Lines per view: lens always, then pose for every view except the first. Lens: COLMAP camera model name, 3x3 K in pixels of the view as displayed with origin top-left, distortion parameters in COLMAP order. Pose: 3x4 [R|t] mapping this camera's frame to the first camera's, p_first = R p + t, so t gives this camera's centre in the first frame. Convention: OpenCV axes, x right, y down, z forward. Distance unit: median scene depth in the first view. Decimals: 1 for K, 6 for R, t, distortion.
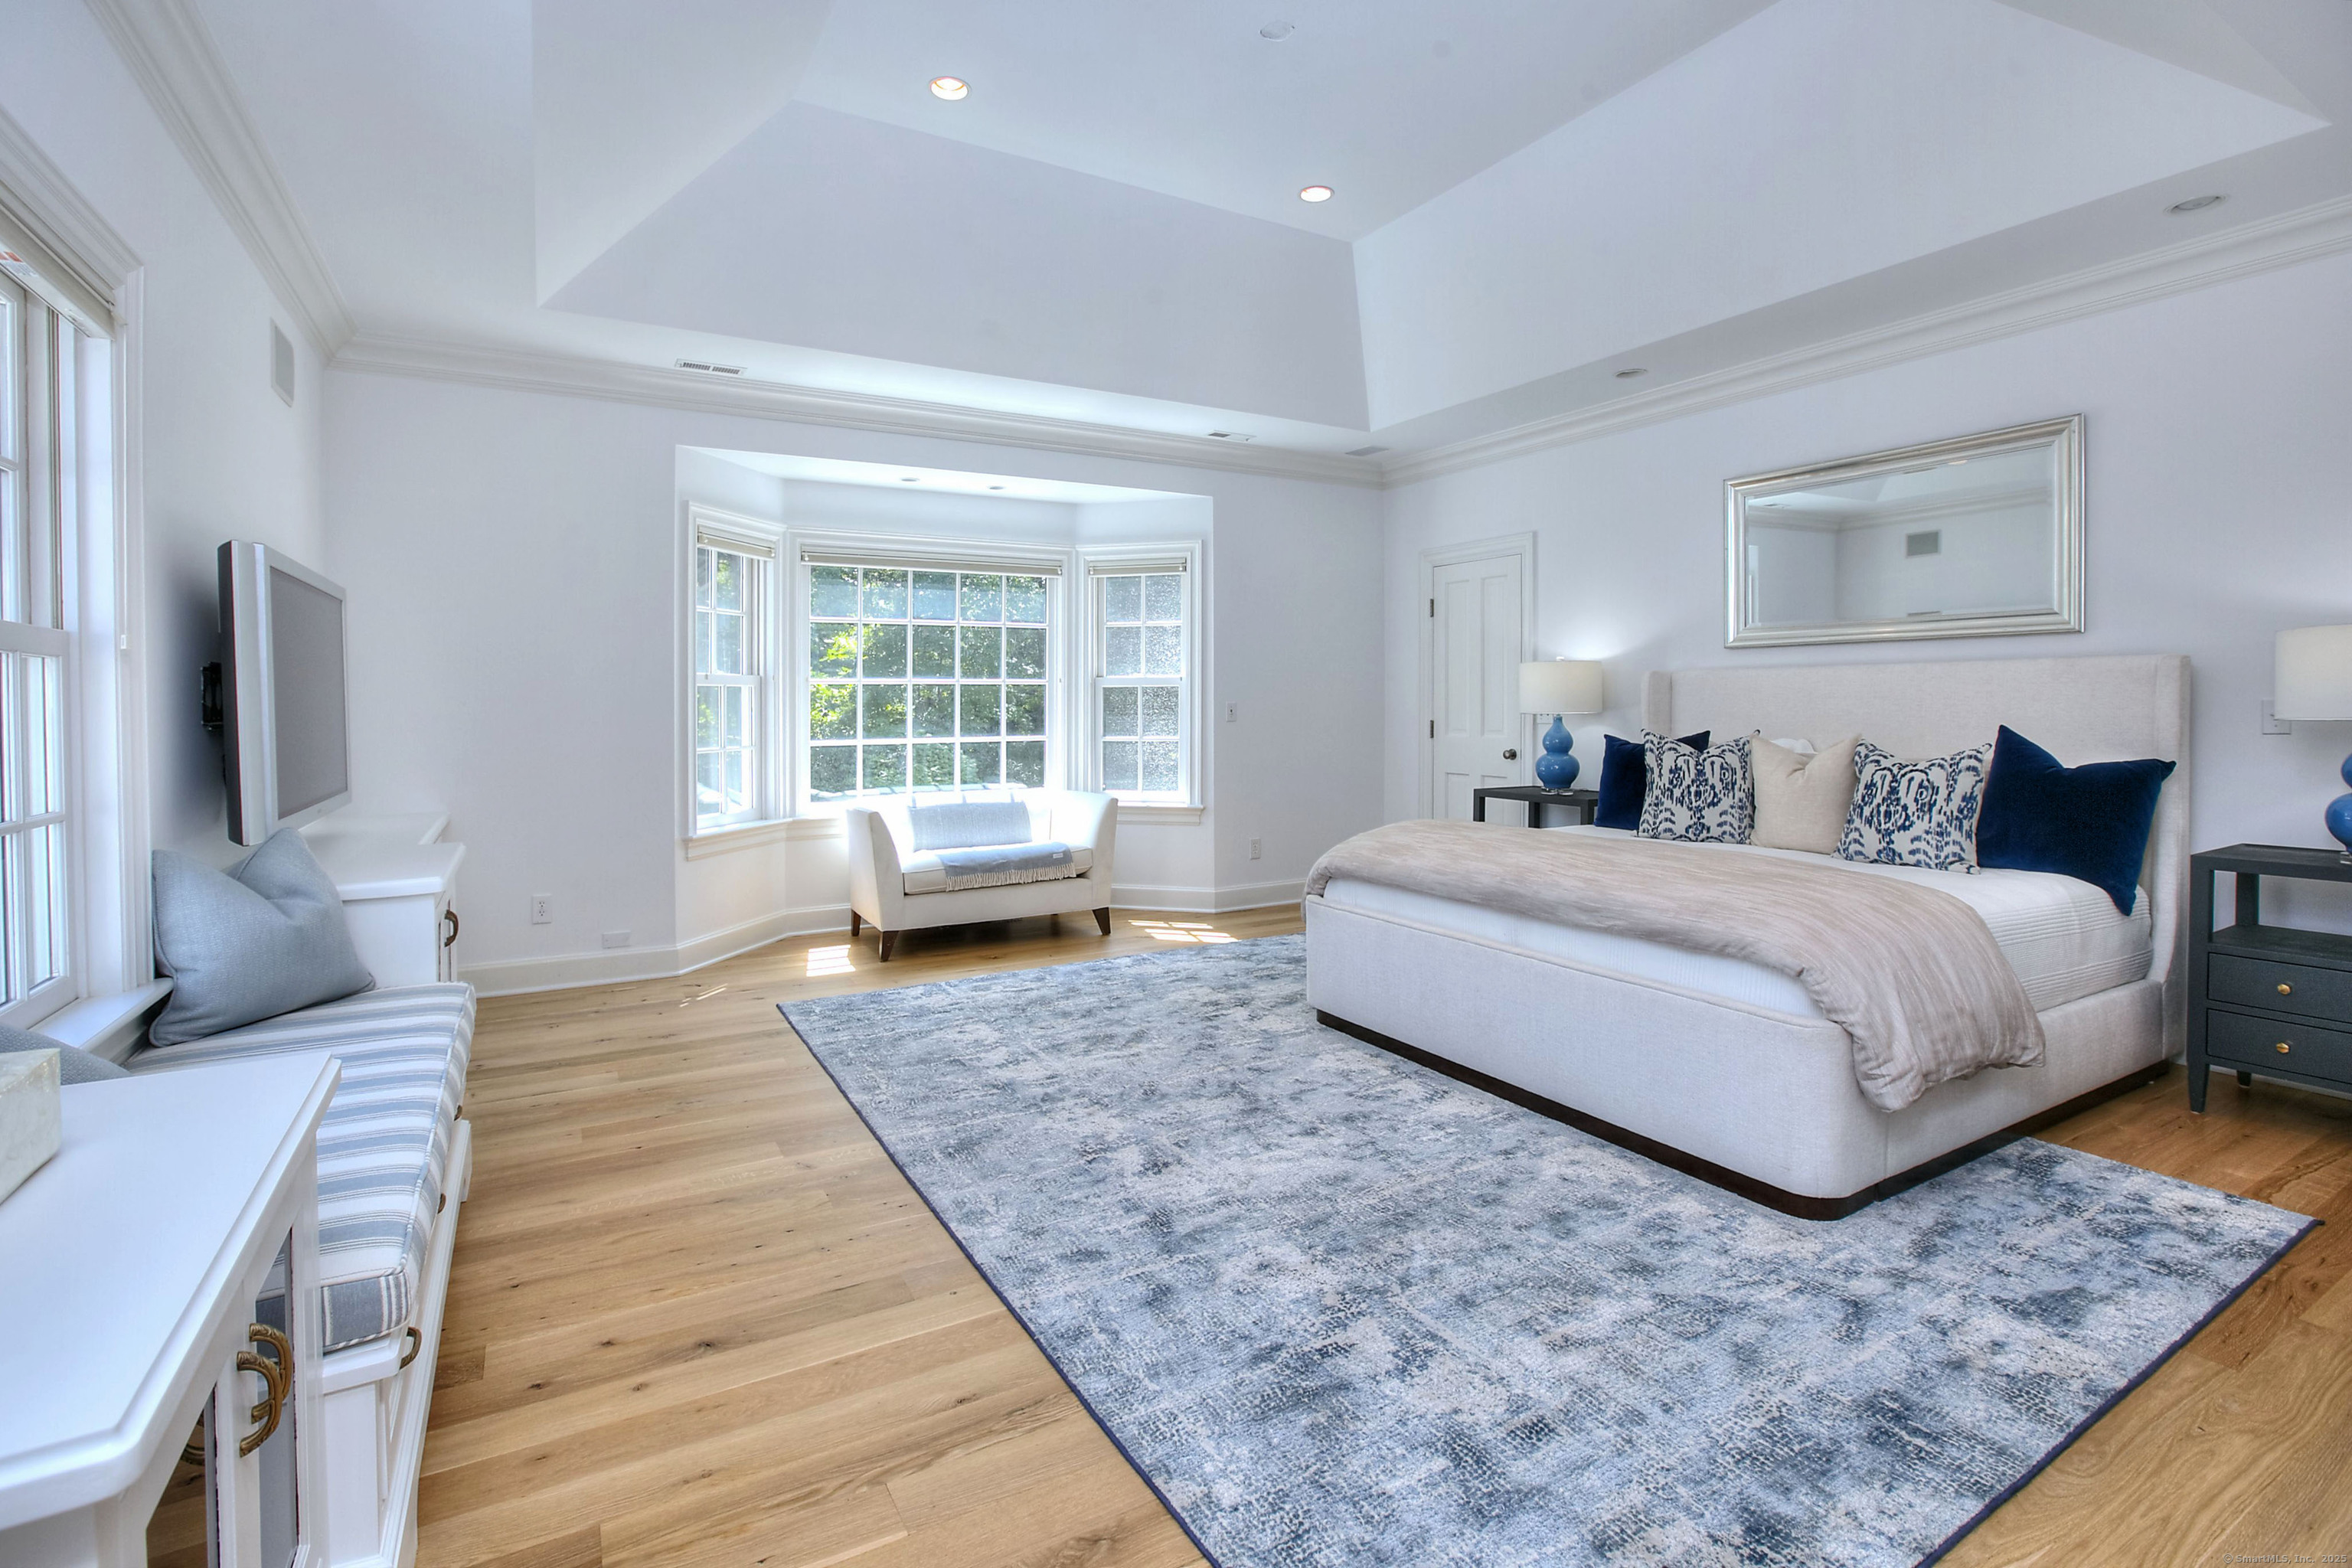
lens RADIAL K [[1068.9, 0, 1172.9], [0, 1068.9, 720.6], [0, 0, 1]] dist [-0.066245, 0.036513]
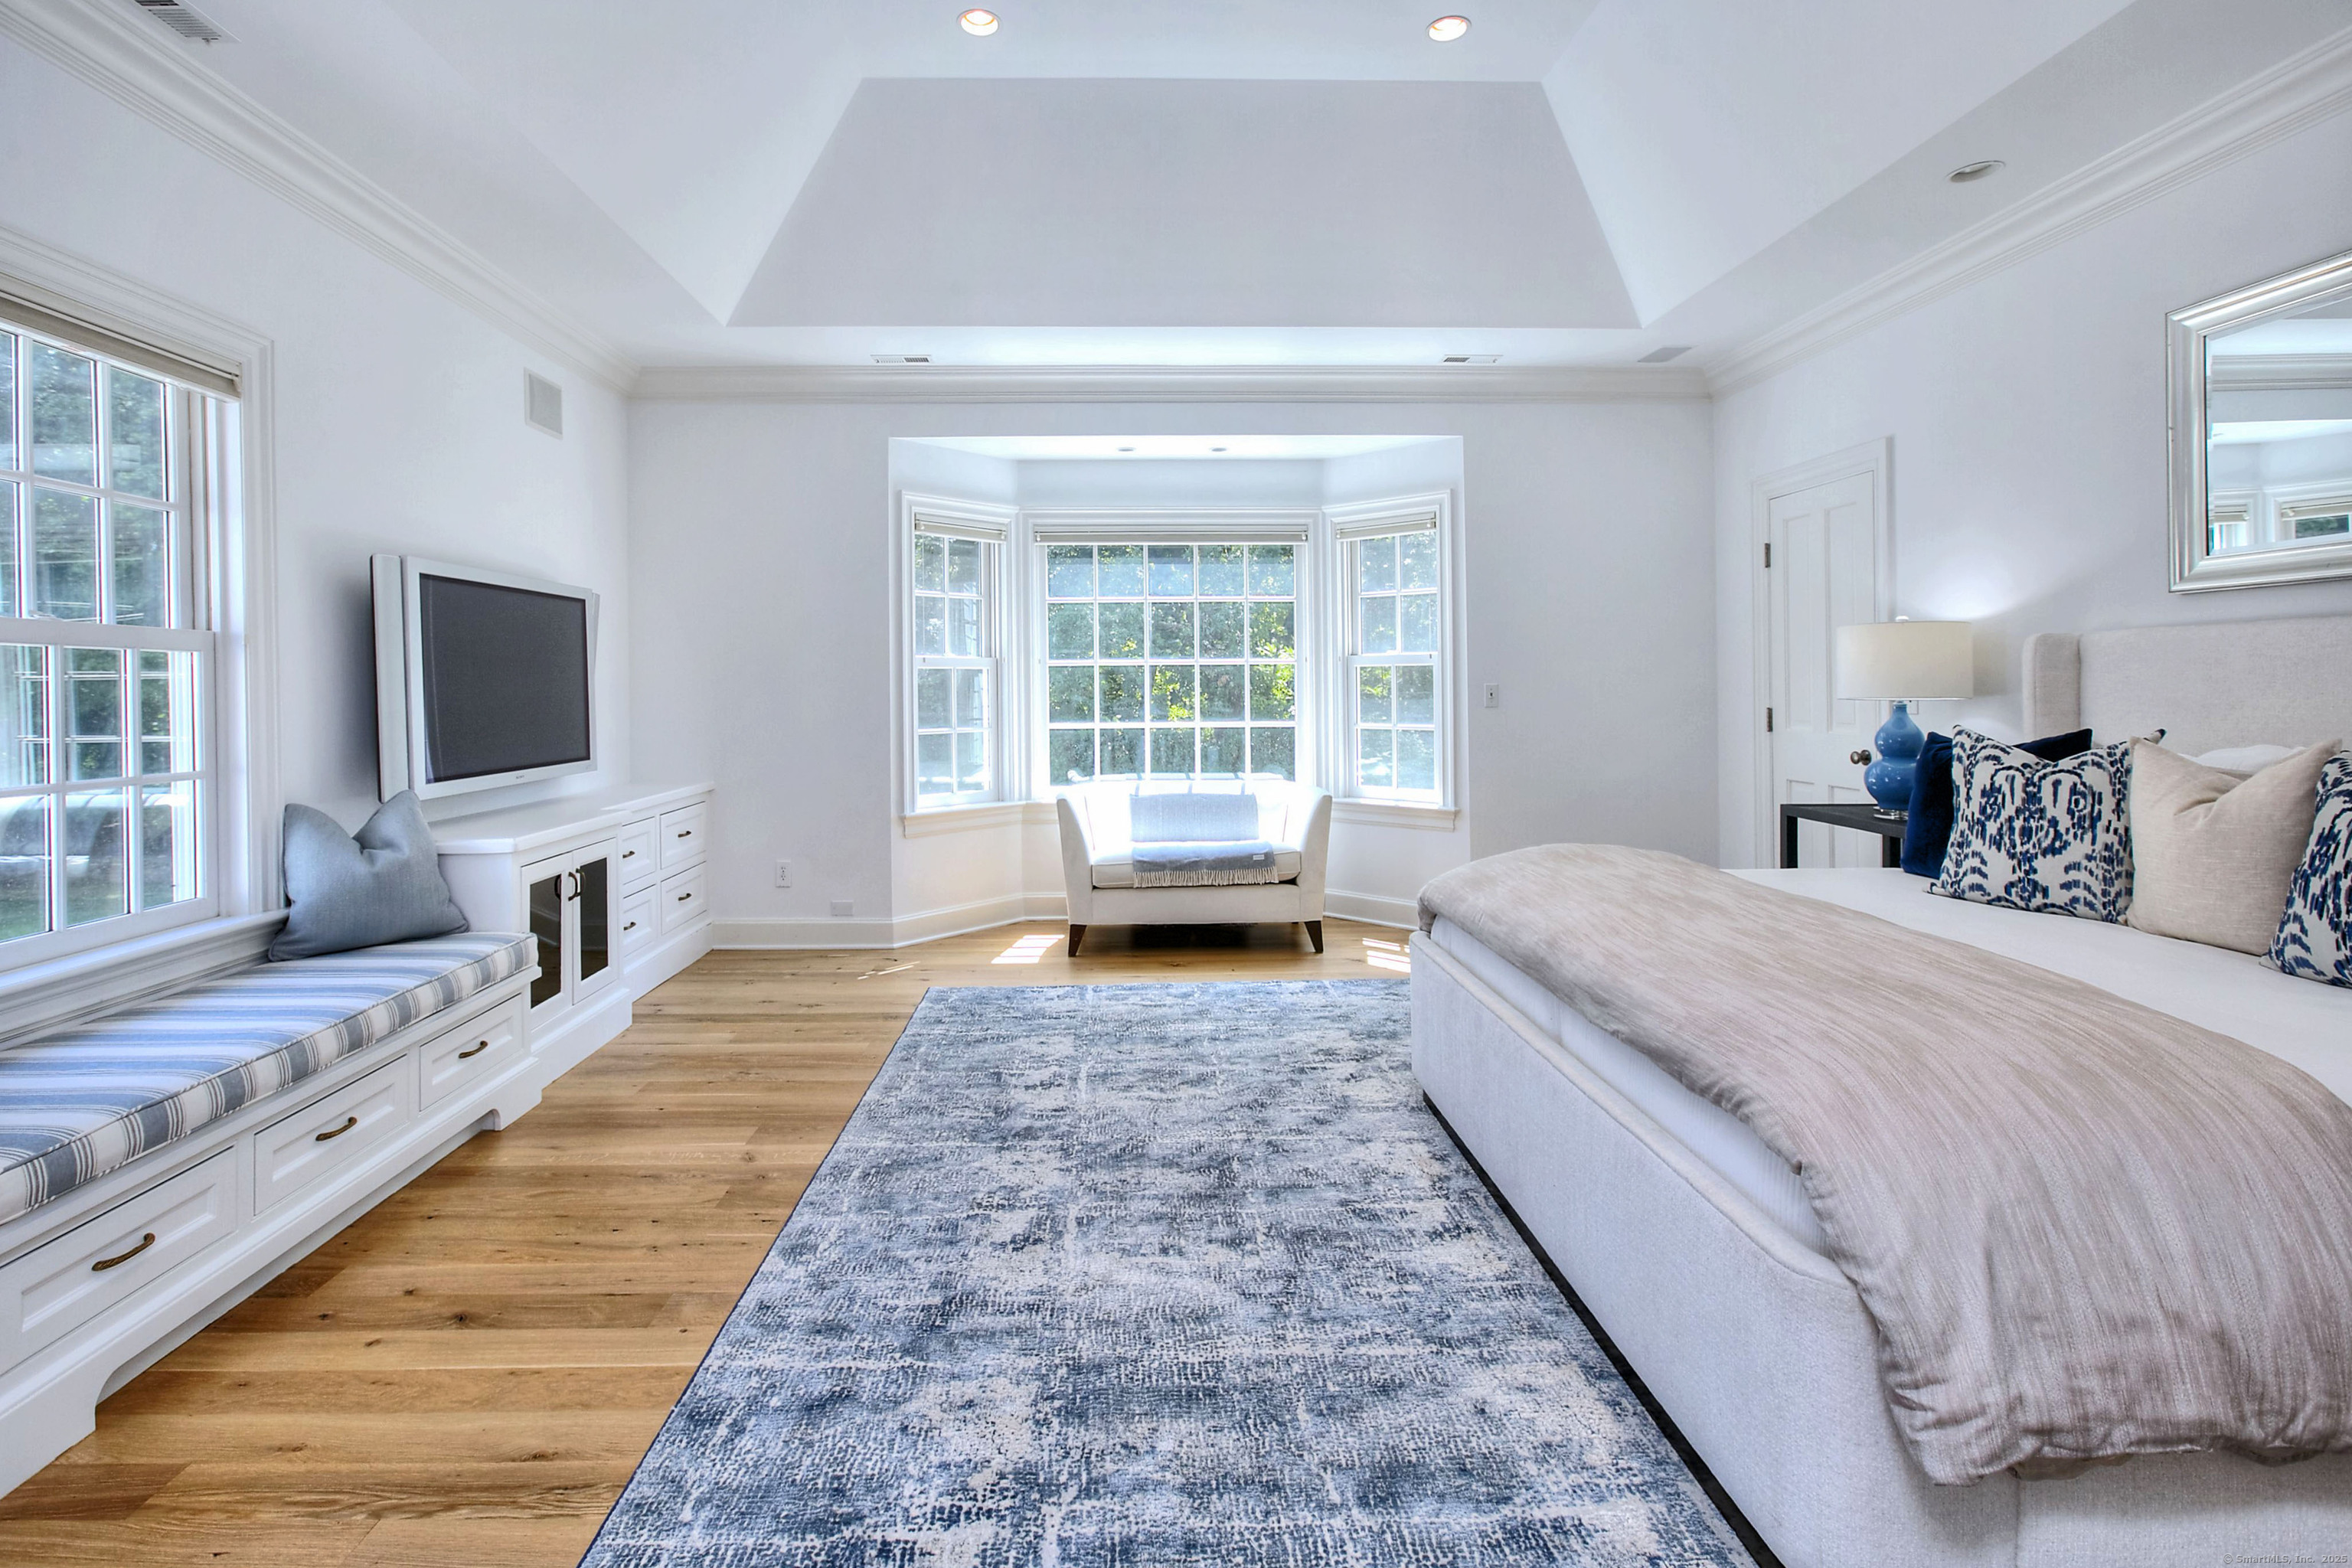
lens RADIAL K [[1112.9, 0, 1167.4], [0, 1112.9, 689.3], [0, 0, 1]] dist [-0.023437, 0.006453]
pose [[0.882760, 0.000863, -0.469823, 0.357757], [-0.007141, 0.999907, -0.011581, -0.002341], [0.469770, 0.013579, 0.882684, 0.202316]]
